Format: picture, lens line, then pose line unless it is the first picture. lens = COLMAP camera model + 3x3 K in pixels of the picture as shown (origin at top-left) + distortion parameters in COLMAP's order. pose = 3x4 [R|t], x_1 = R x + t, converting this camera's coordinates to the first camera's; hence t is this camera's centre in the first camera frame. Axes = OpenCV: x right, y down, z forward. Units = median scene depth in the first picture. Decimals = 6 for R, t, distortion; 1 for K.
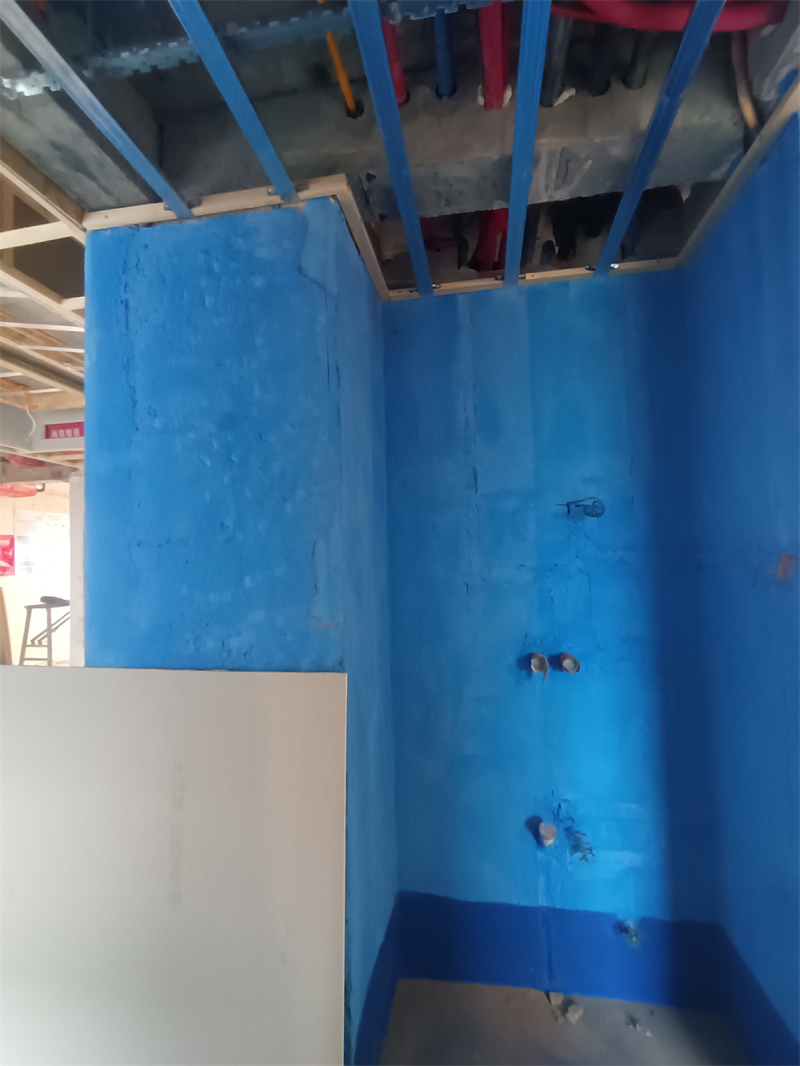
lens RADIAL K [[488.9, 0, 408.7], [0, 488.9, 537.8], [0, 0, 1]] dist [-0.003999, 0.001305]
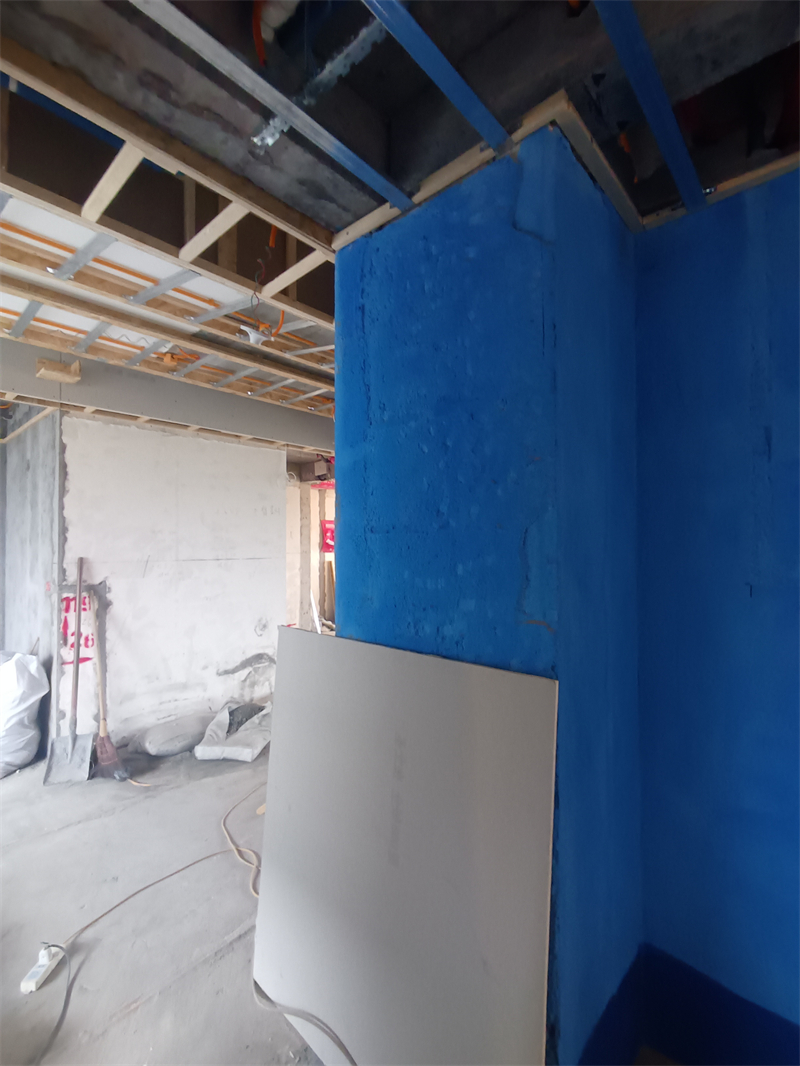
lens RADIAL K [[488.9, 0, 405.6], [0, 488.9, 538.4], [0, 0, 1]] dist [-0.003999, 0.001305]
pose [[0.843834, 0.014994, -0.536394, 0.092831], [0.005007, 0.999346, 0.035811, -0.006489], [0.536580, -0.032904, 0.843208, 0.115324]]
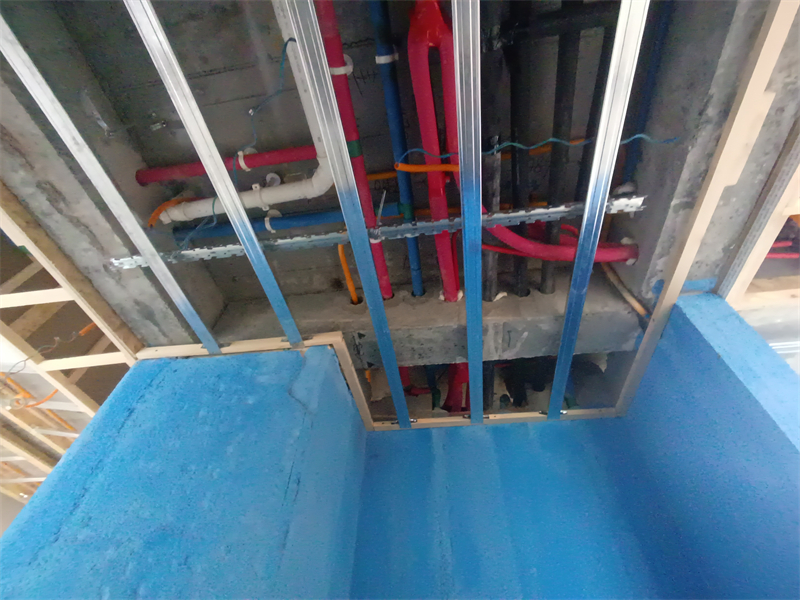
lens RADIAL K [[366.9, 0, 395.4], [0, 366.9, 301.5], [0, 0, 1]] dist [-0.003999, 0.001305]
pose [[0.998002, 0.040883, -0.048173, 0.056524], [-0.063153, 0.668894, -0.740670, -0.062075], [0.001942, 0.742233, 0.670140, 0.247771]]
